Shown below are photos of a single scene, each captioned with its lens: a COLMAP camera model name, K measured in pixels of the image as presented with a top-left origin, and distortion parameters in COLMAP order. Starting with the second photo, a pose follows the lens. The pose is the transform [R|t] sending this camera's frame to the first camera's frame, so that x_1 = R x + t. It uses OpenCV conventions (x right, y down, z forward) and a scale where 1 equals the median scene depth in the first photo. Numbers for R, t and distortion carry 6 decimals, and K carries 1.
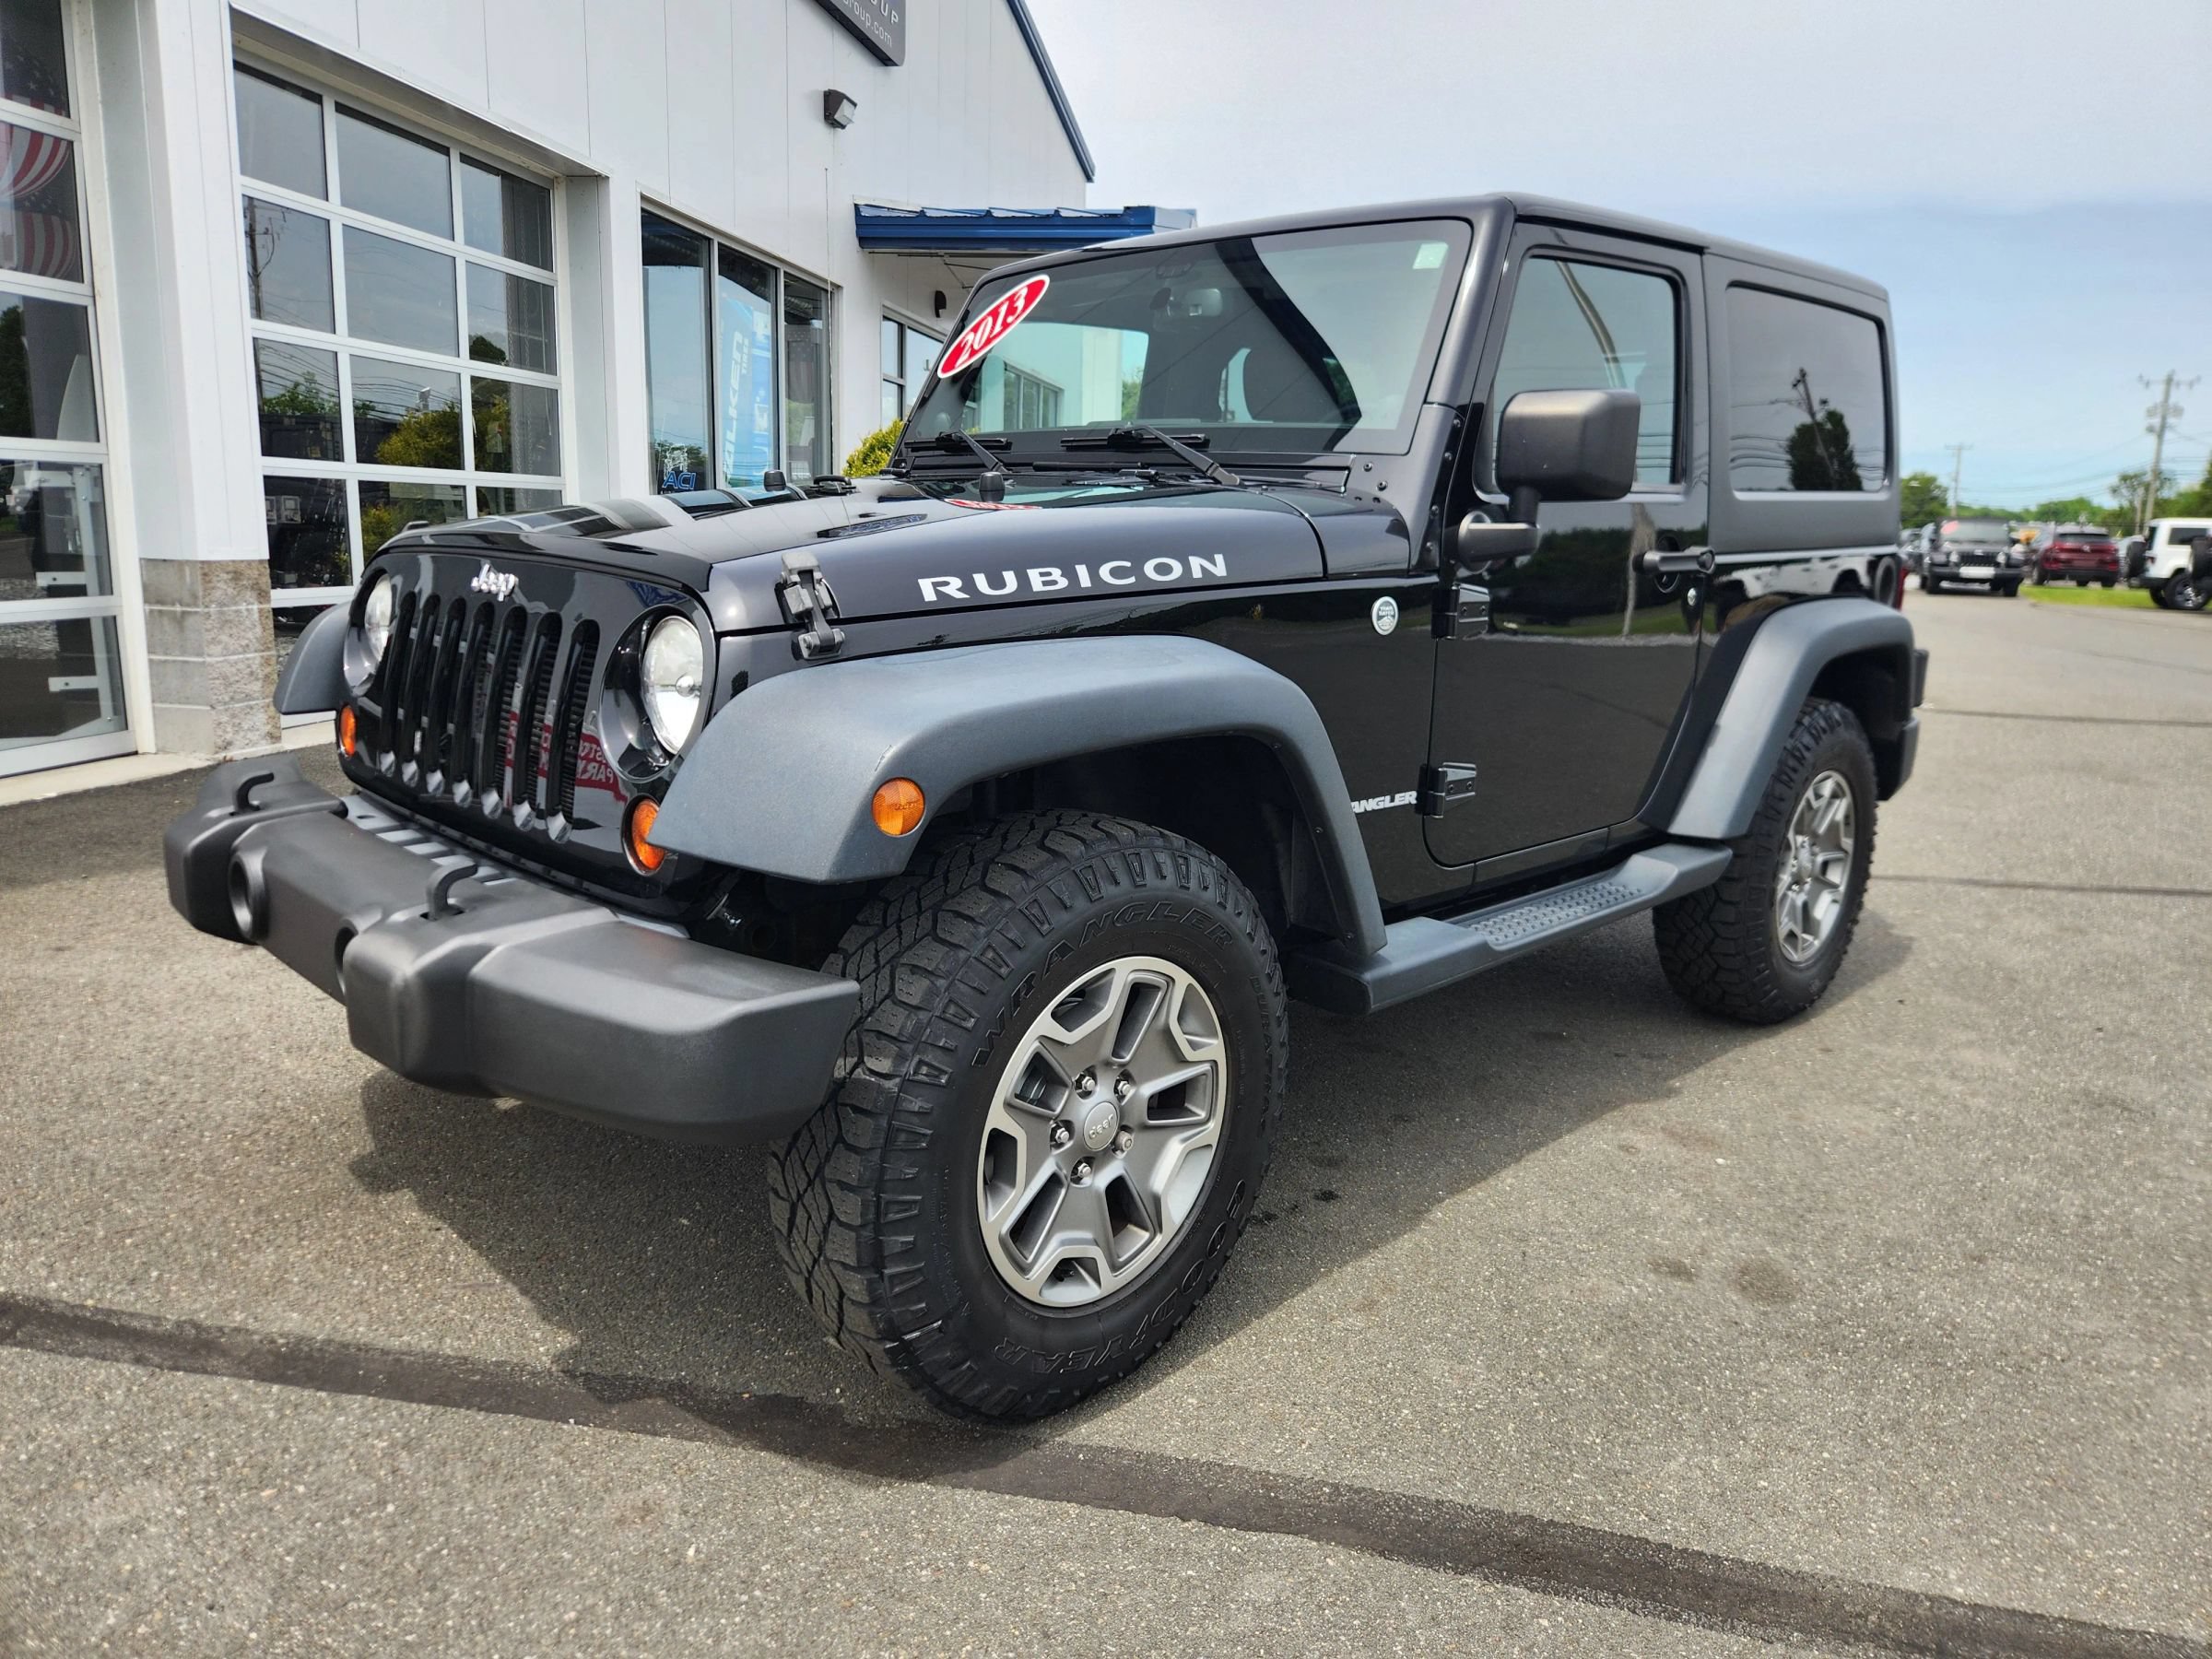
lens RADIAL K [[1497.6, 0, 1093.1], [0, 1497.6, 791.7], [0, 0, 1]] dist [0.068925, -0.057840]
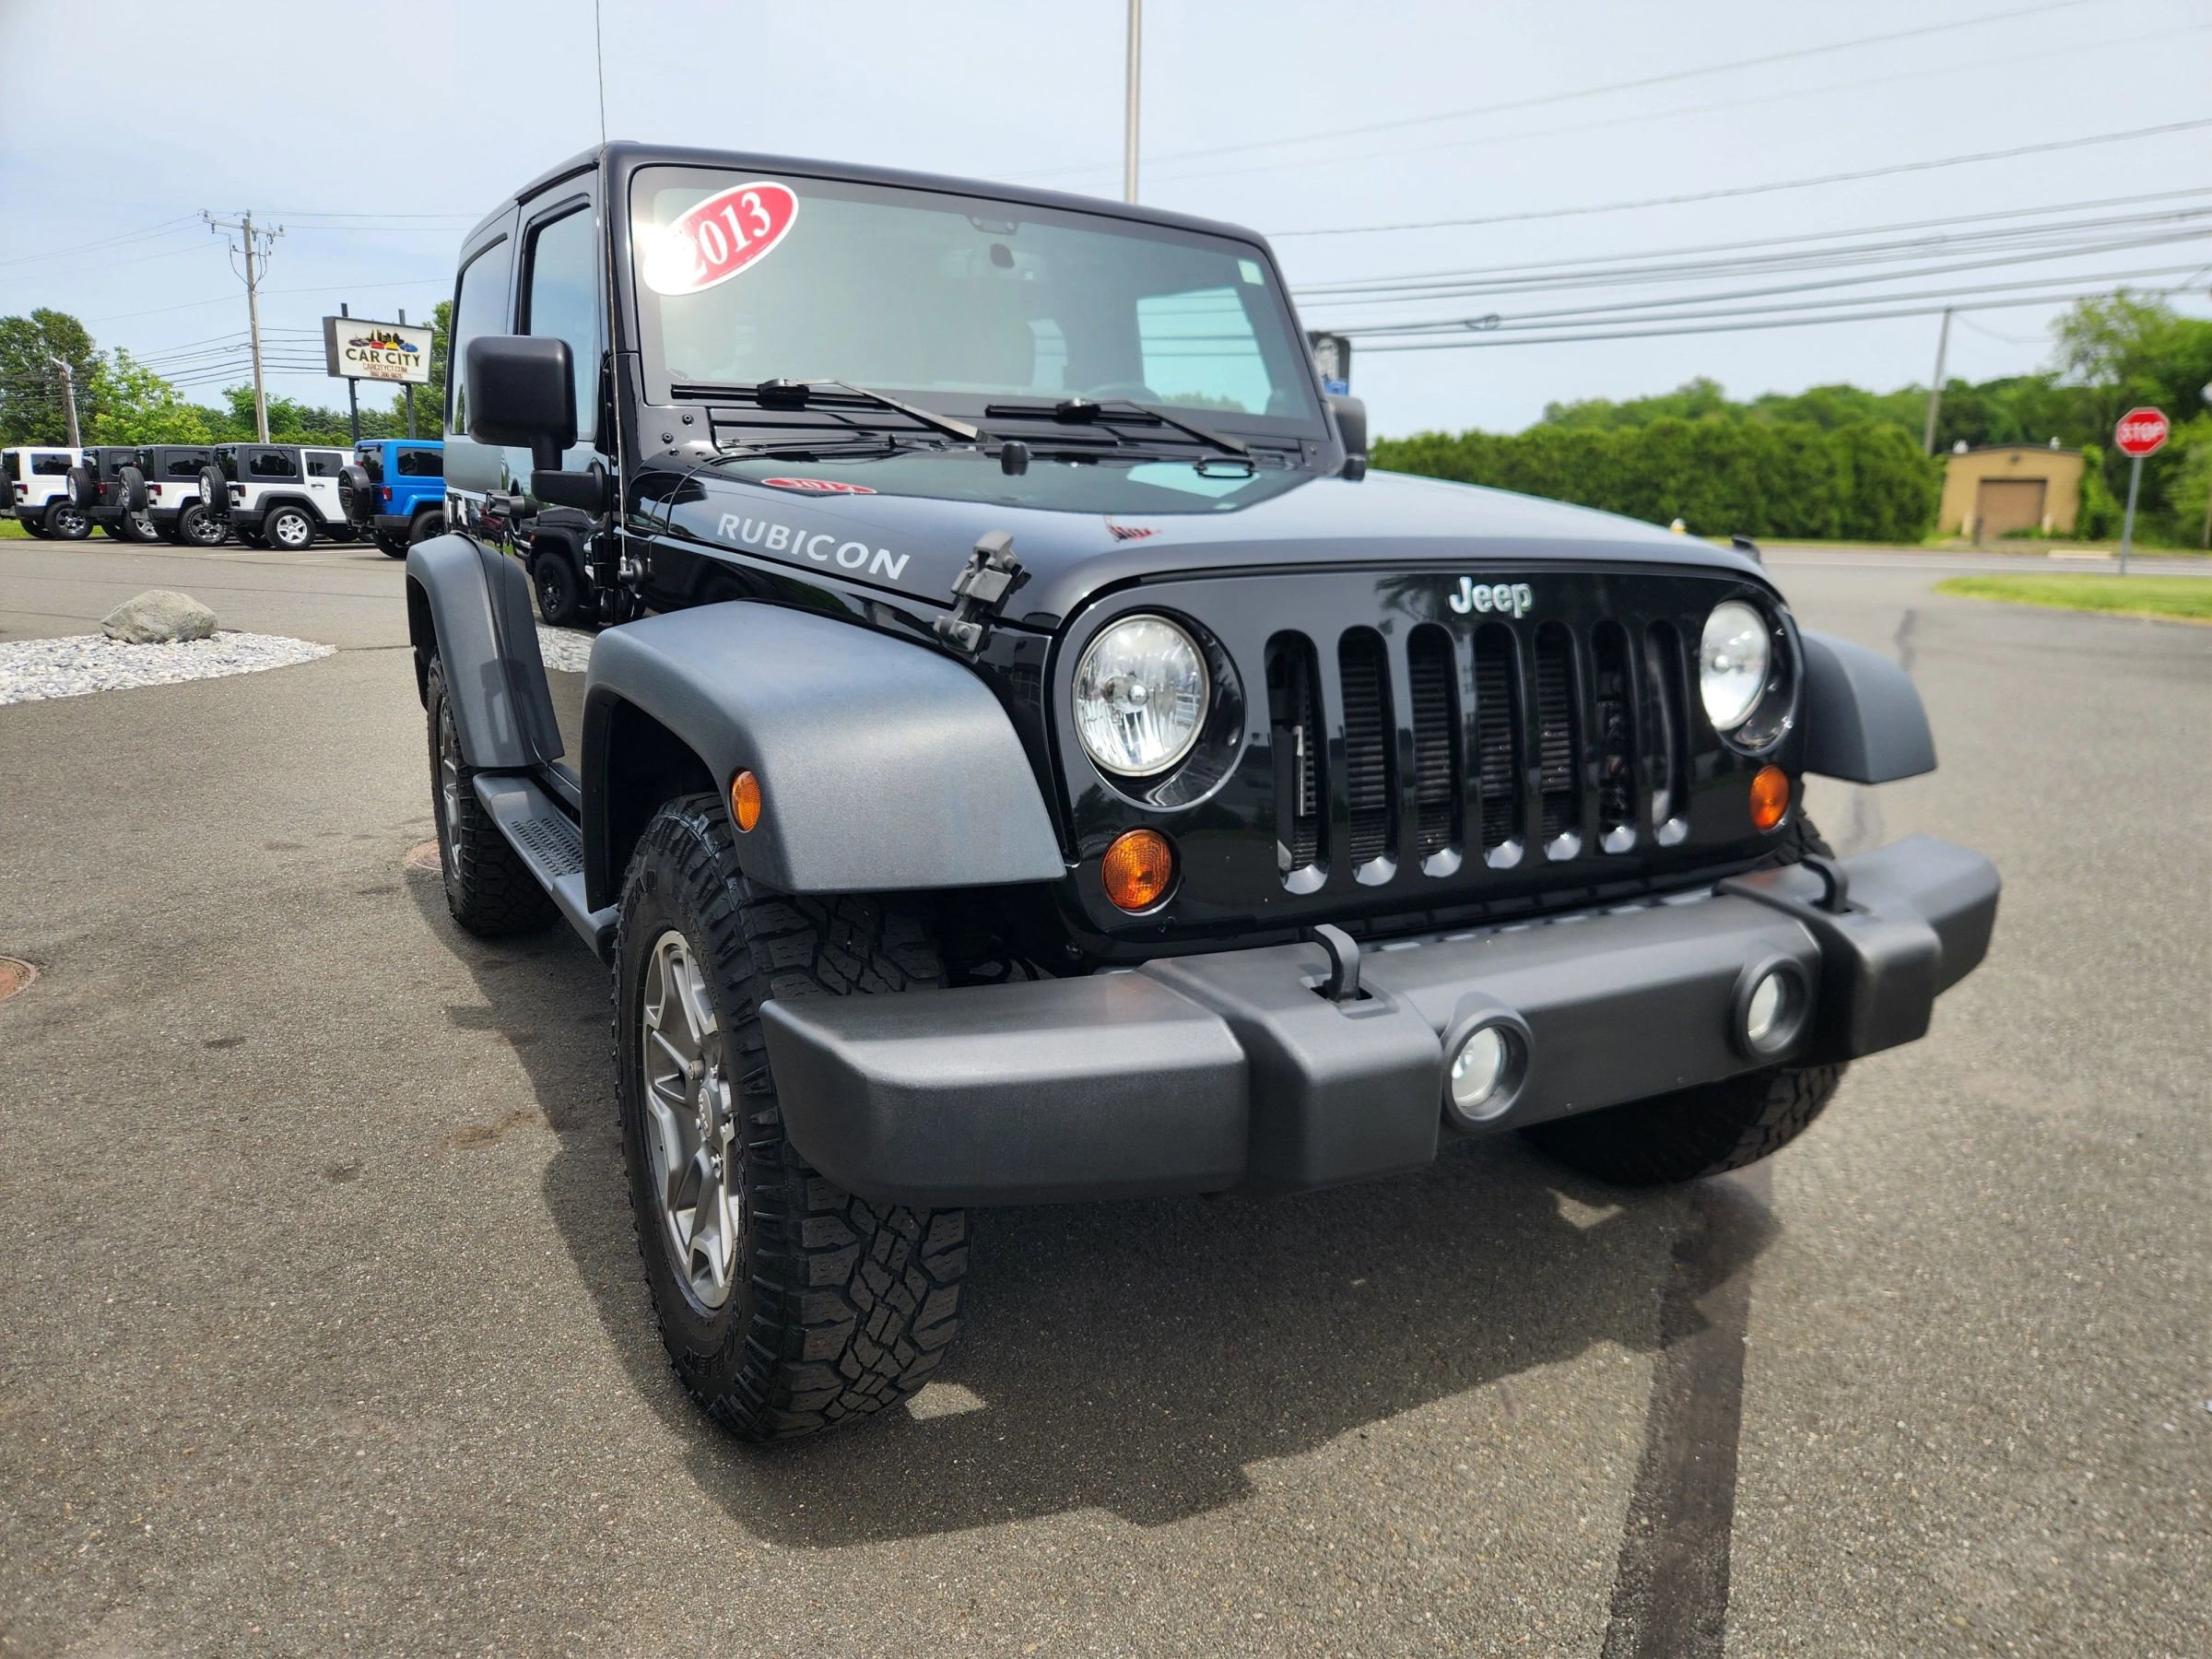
lens RADIAL K [[1491.0, 0, 1131.0], [0, 1491.0, 829.5], [0, 0, 1]] dist [0.066917, -0.070008]
pose [[0.245507, -0.232468, 0.941108, -1.116925], [0.161758, 0.967033, 0.196674, -0.186843], [-0.955804, 0.103947, 0.275018, 0.864996]]
